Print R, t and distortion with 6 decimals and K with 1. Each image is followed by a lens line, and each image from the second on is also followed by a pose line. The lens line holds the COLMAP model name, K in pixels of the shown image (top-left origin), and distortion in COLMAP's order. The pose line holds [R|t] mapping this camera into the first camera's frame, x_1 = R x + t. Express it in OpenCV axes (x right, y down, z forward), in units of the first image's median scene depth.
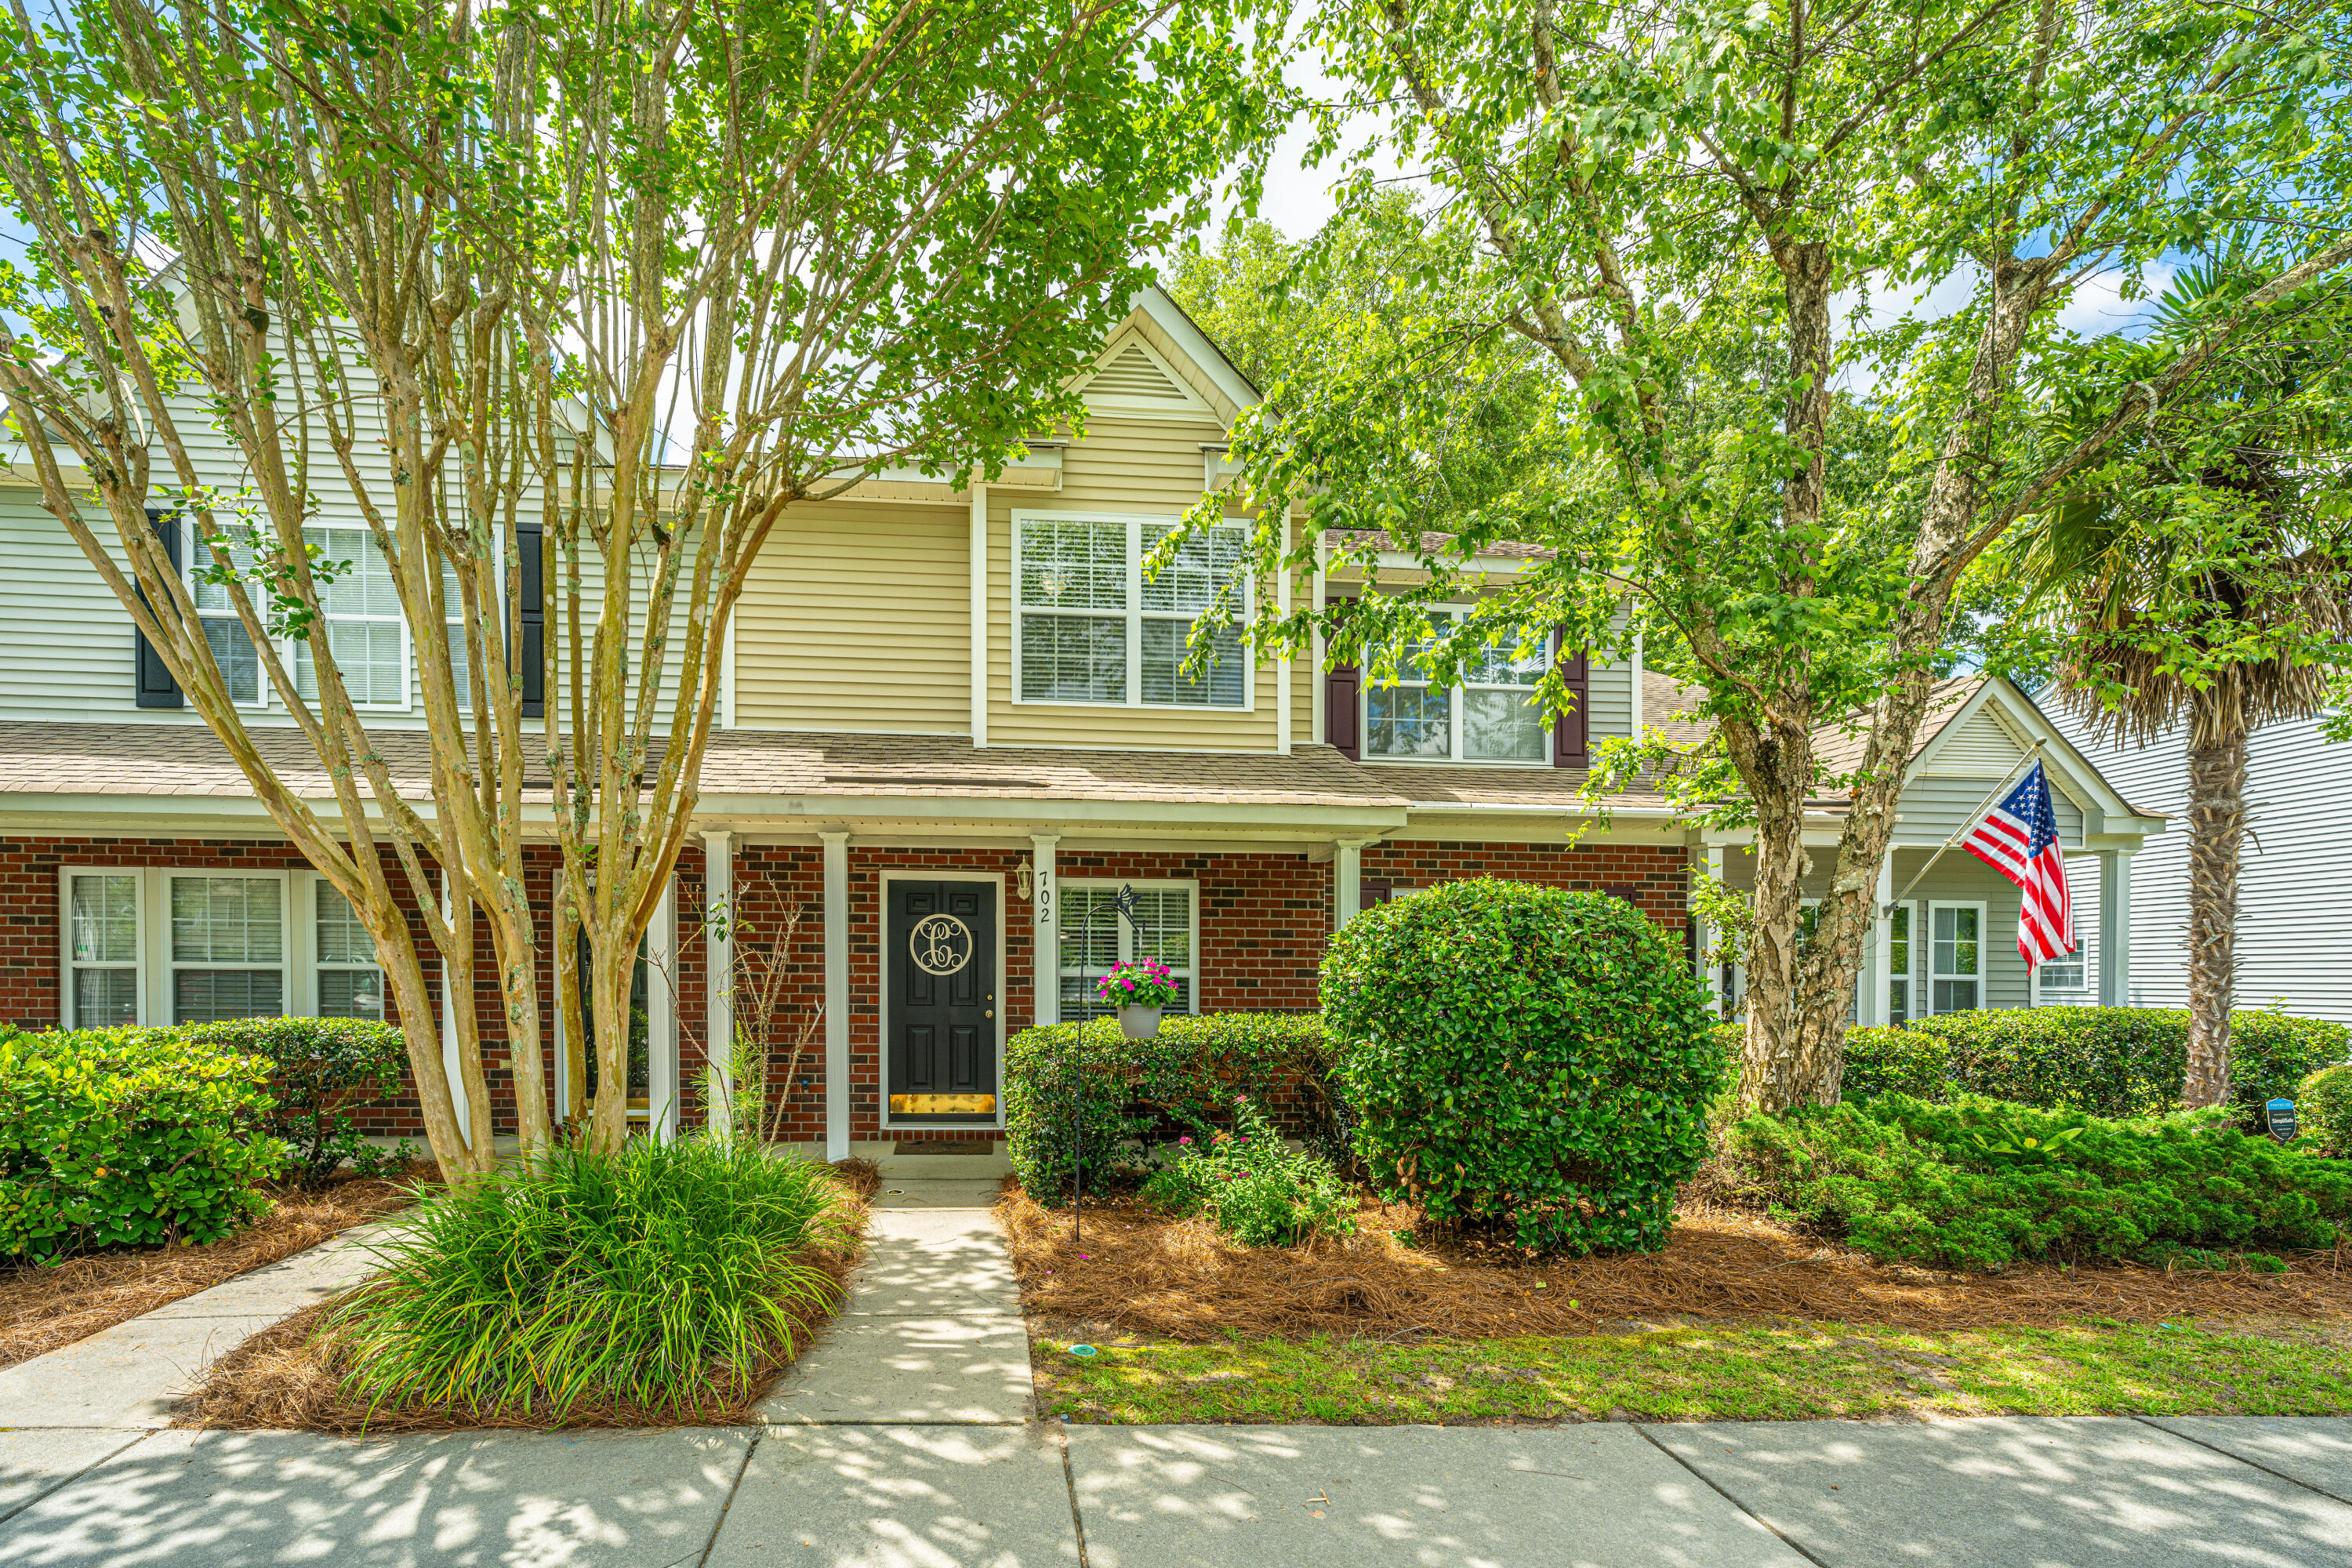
lens RADIAL K [[948.5, 0, 1058.1], [0, 948.5, 960.1], [0, 0, 1]] dist [-0.000232, -0.000146]
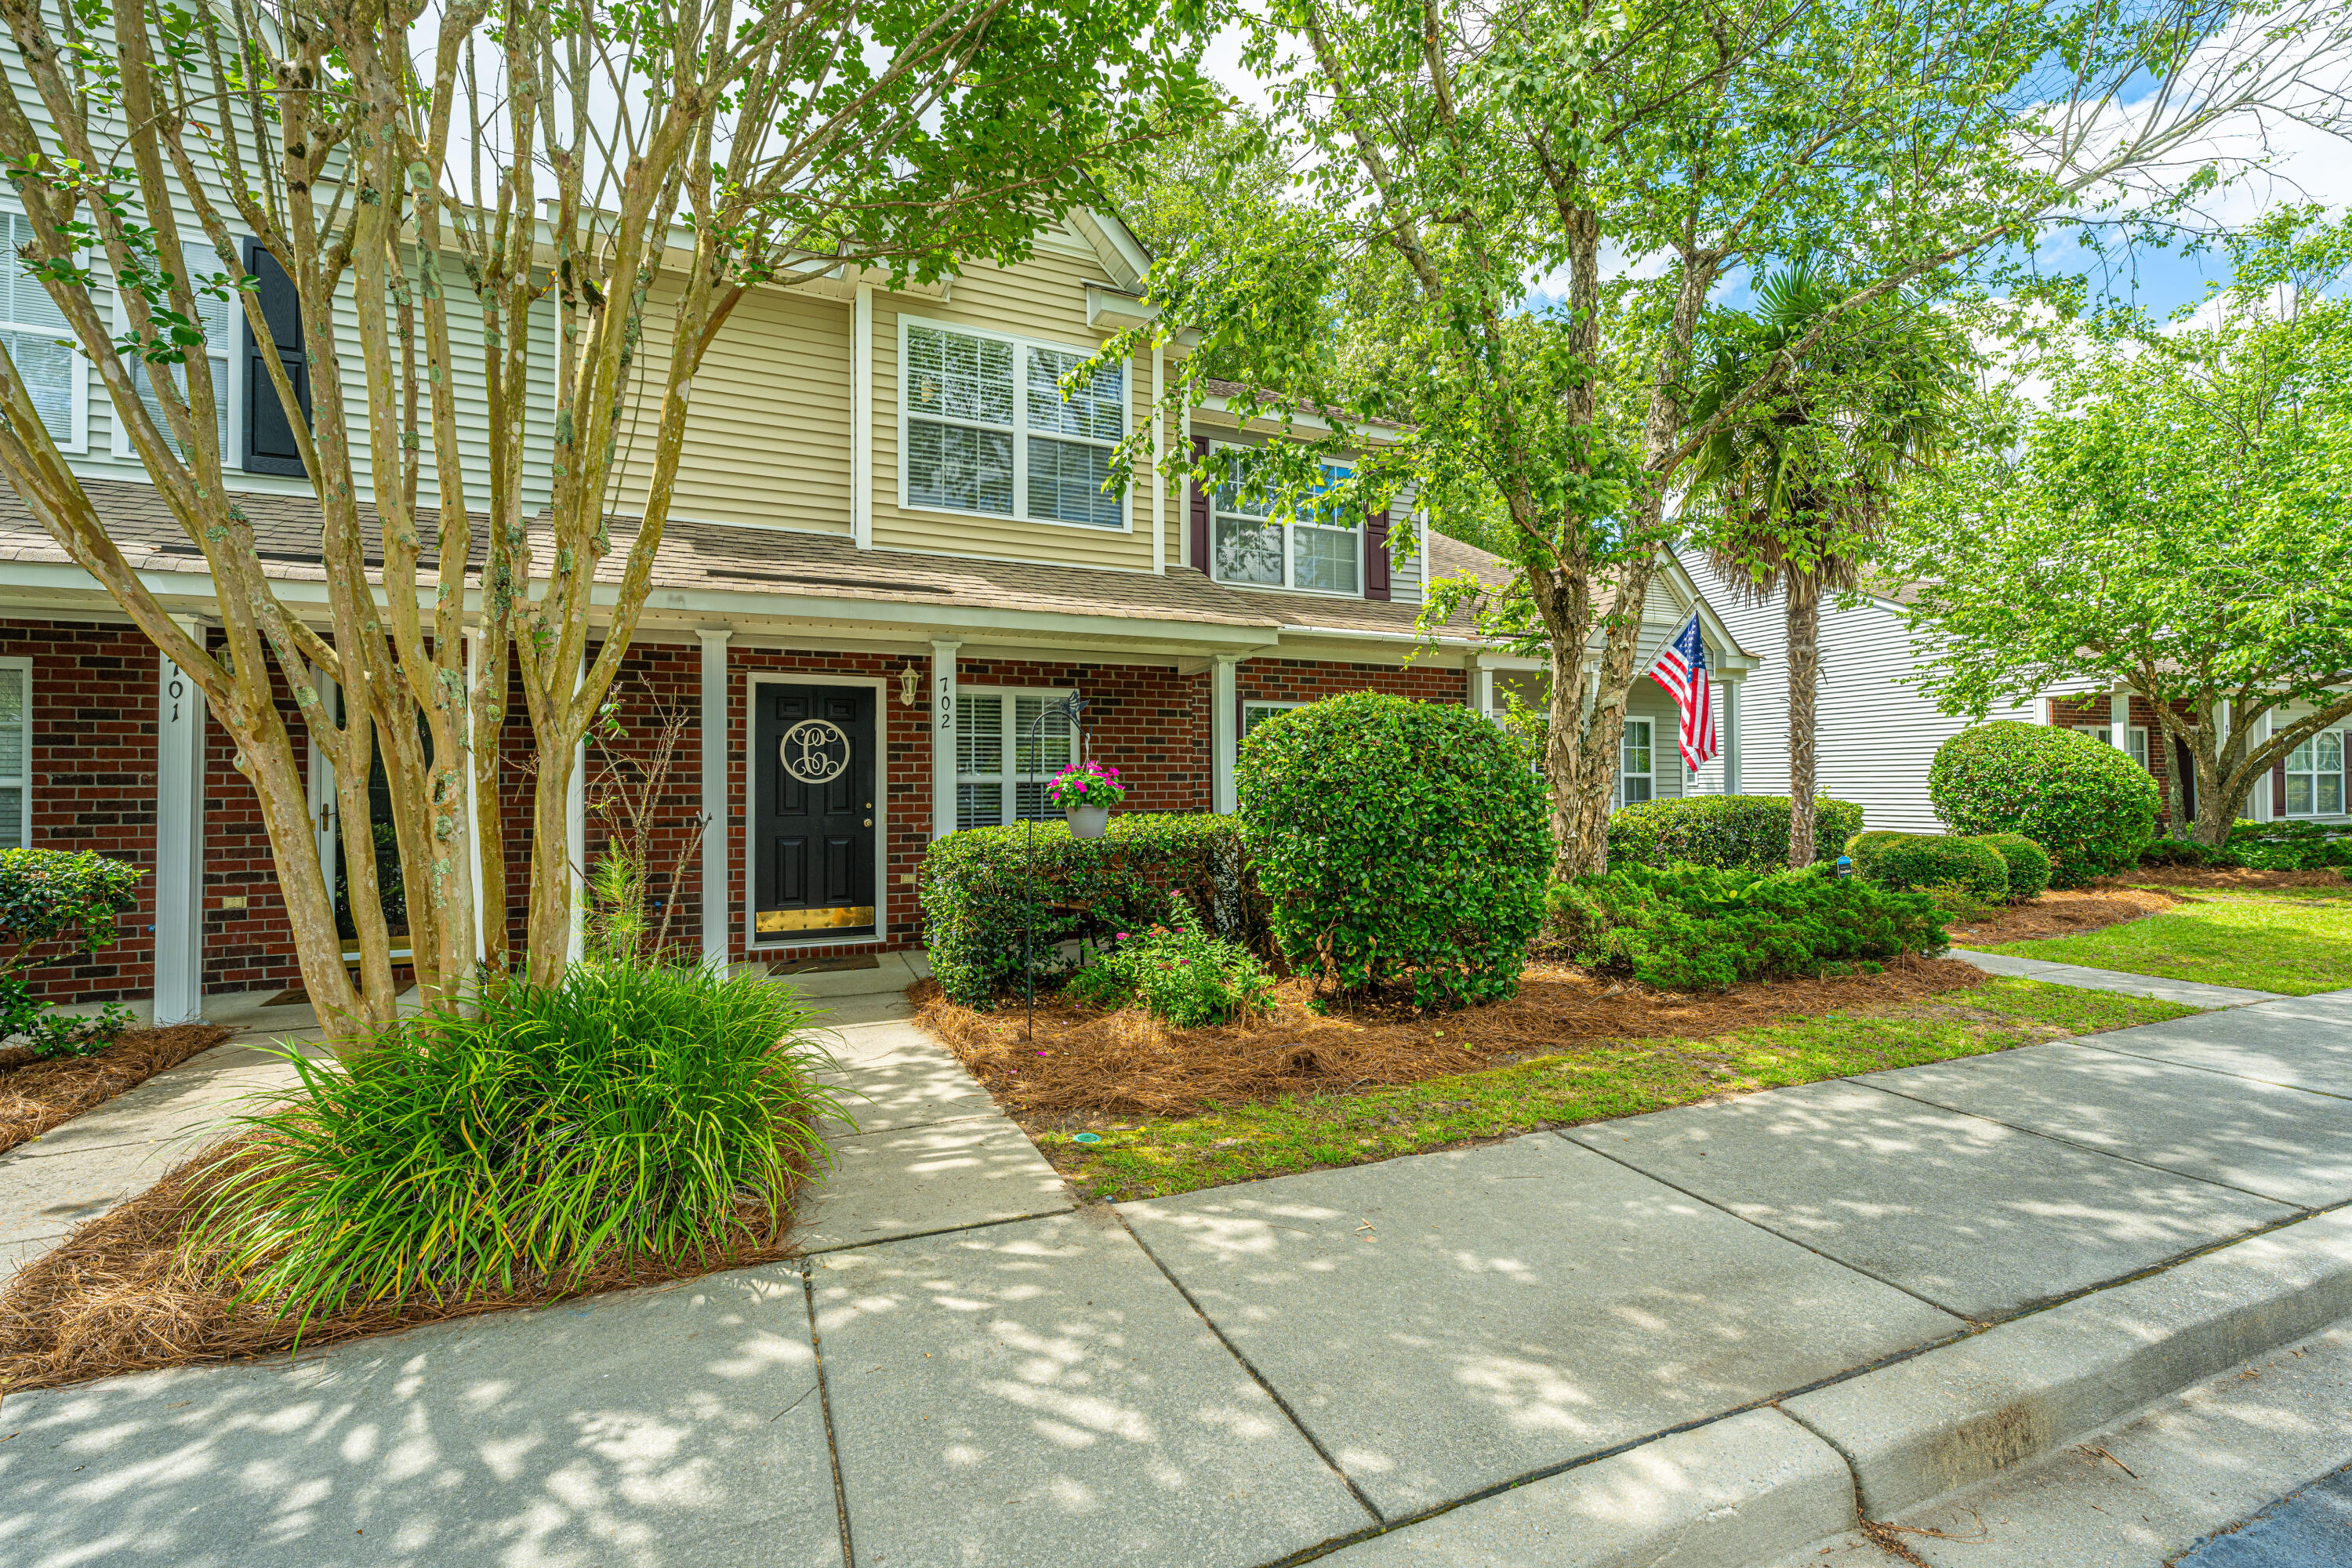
lens RADIAL K [[930.6, 0, 1172.2], [0, 930.6, 738.8], [0, 0, 1]] dist [-0.000216, -0.000088]
pose [[0.946270, 0.001749, 0.323373, -0.096498], [0.008636, 0.999492, -0.030678, 0.003117], [-0.323263, 0.031822, 0.945774, -0.003001]]
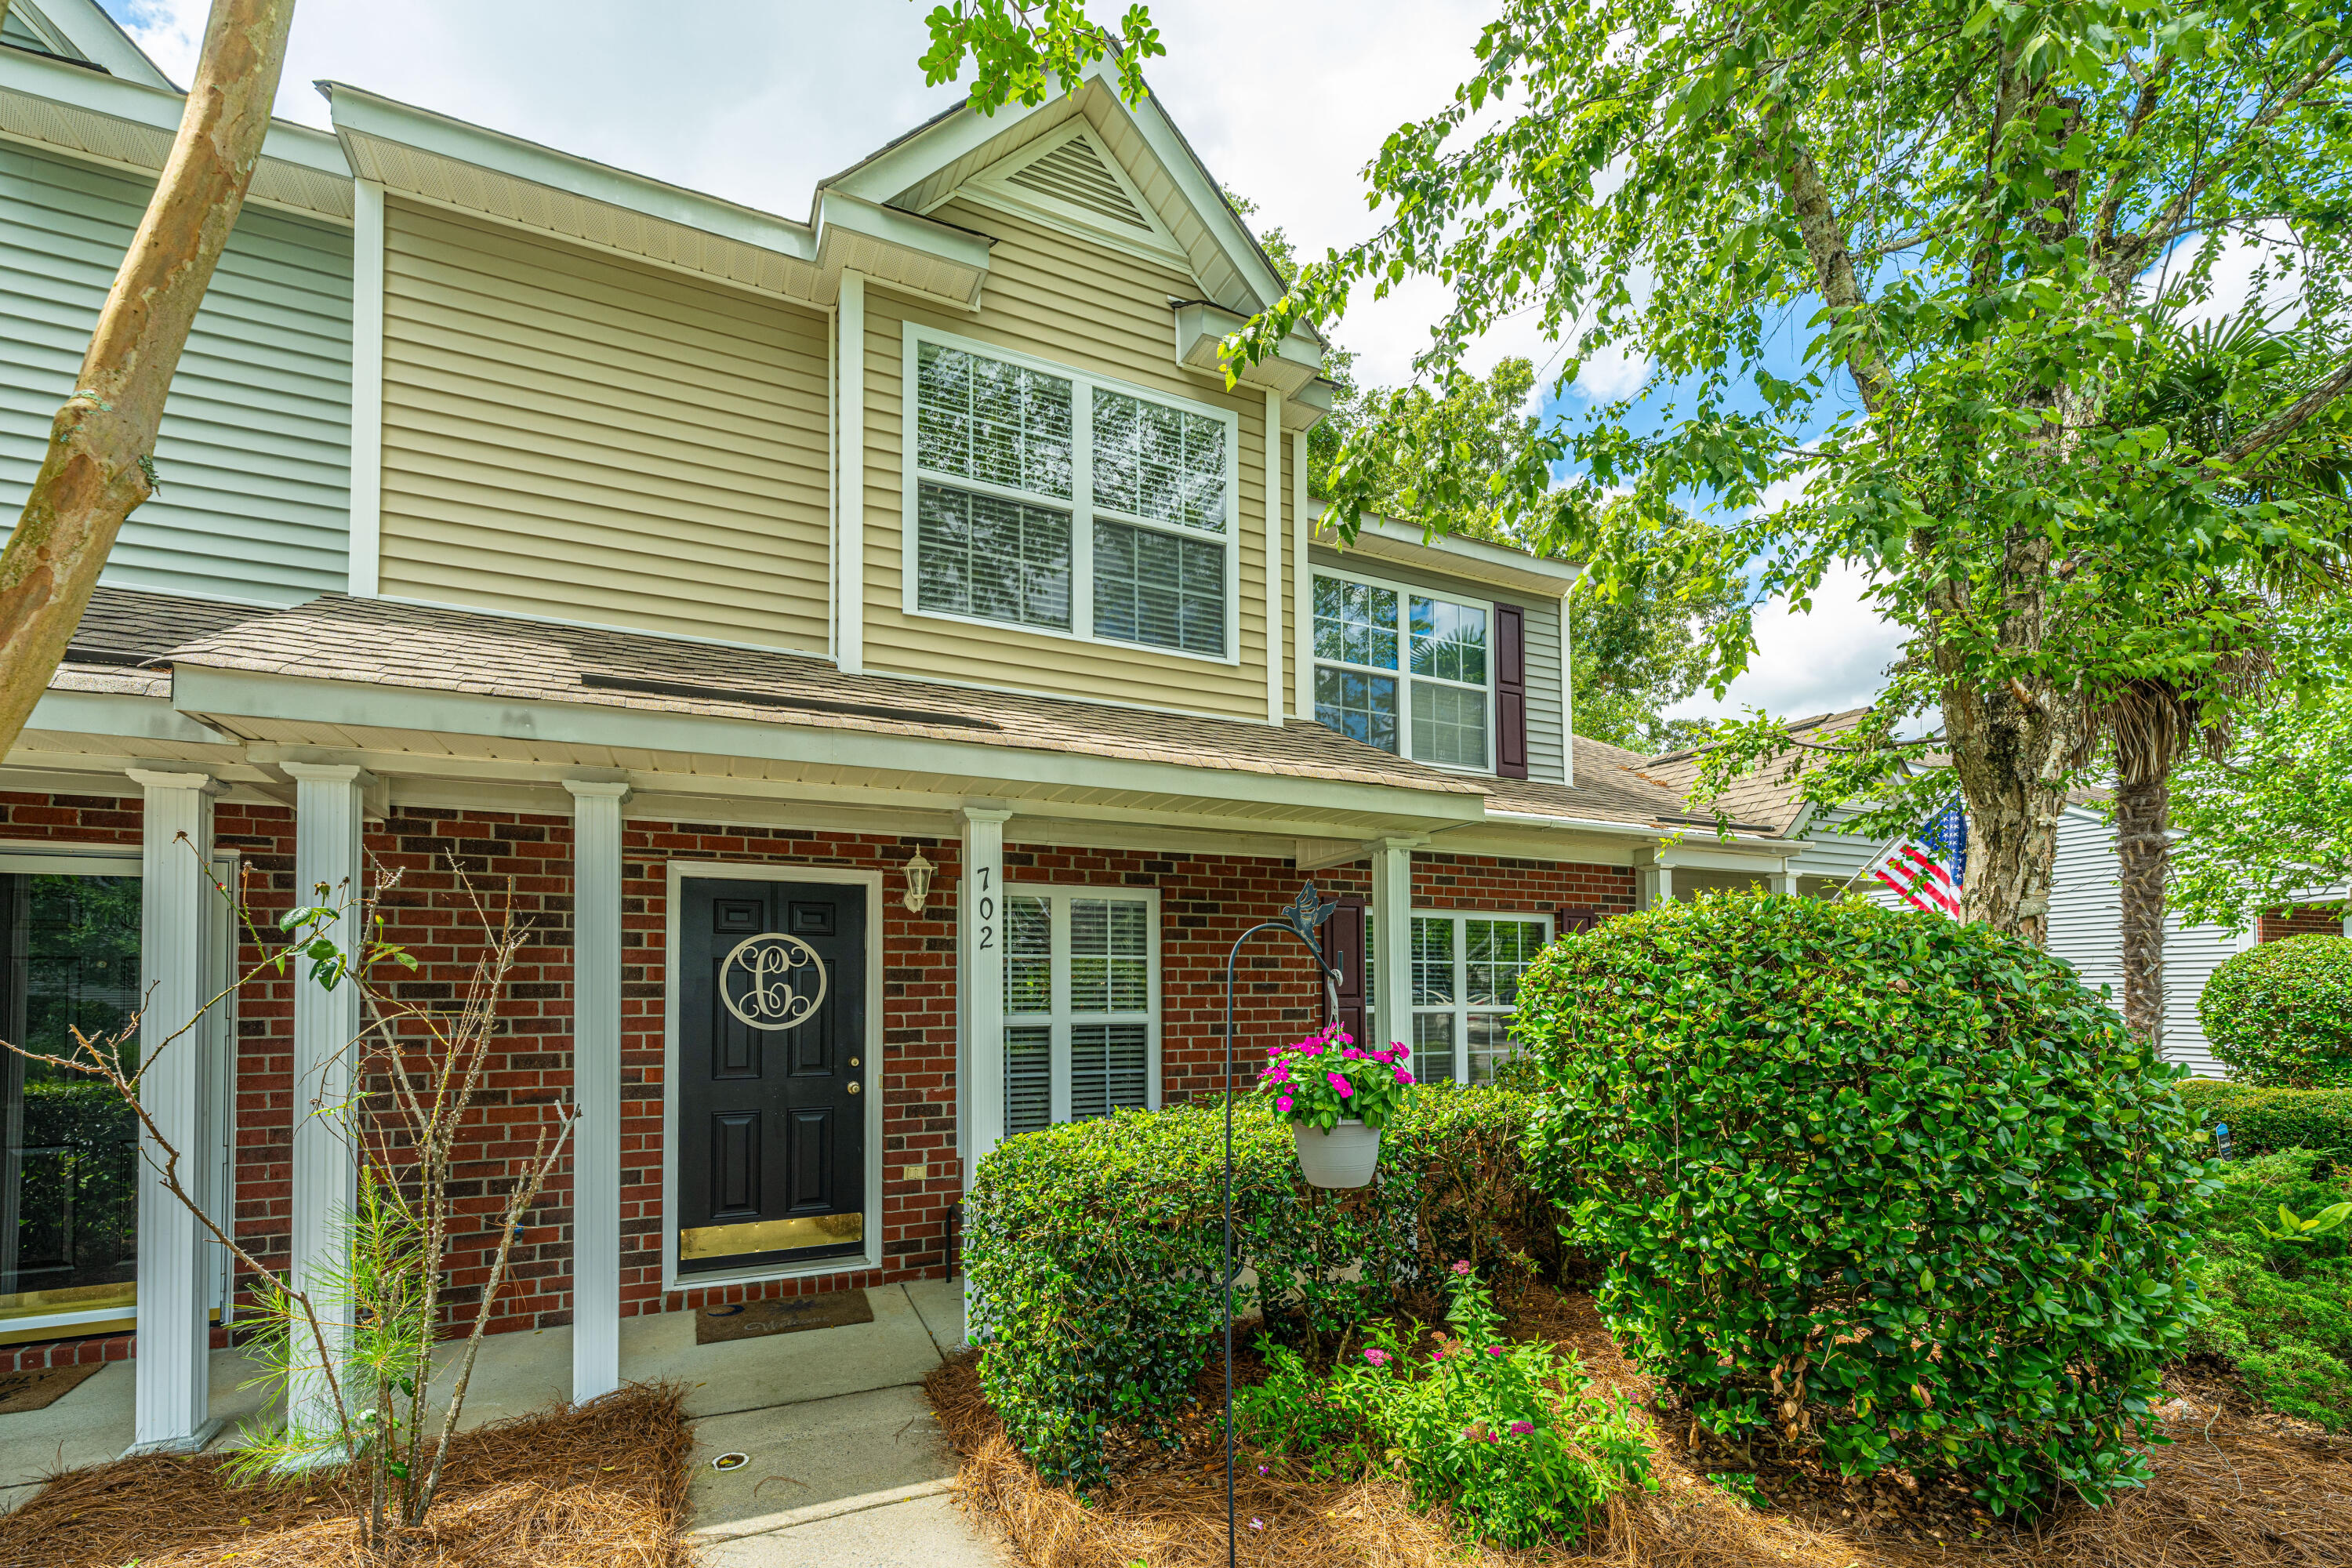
lens RADIAL K [[971.9, 0, 1196.7], [0, 971.9, 941.3], [0, 0, 1]] dist [0.000431, 0.000109]
pose [[0.931995, 0.004896, 0.362439, -0.106824], [0.009350, 0.999251, -0.037540, -0.018110], [-0.362351, 0.038376, 0.931251, 0.327871]]
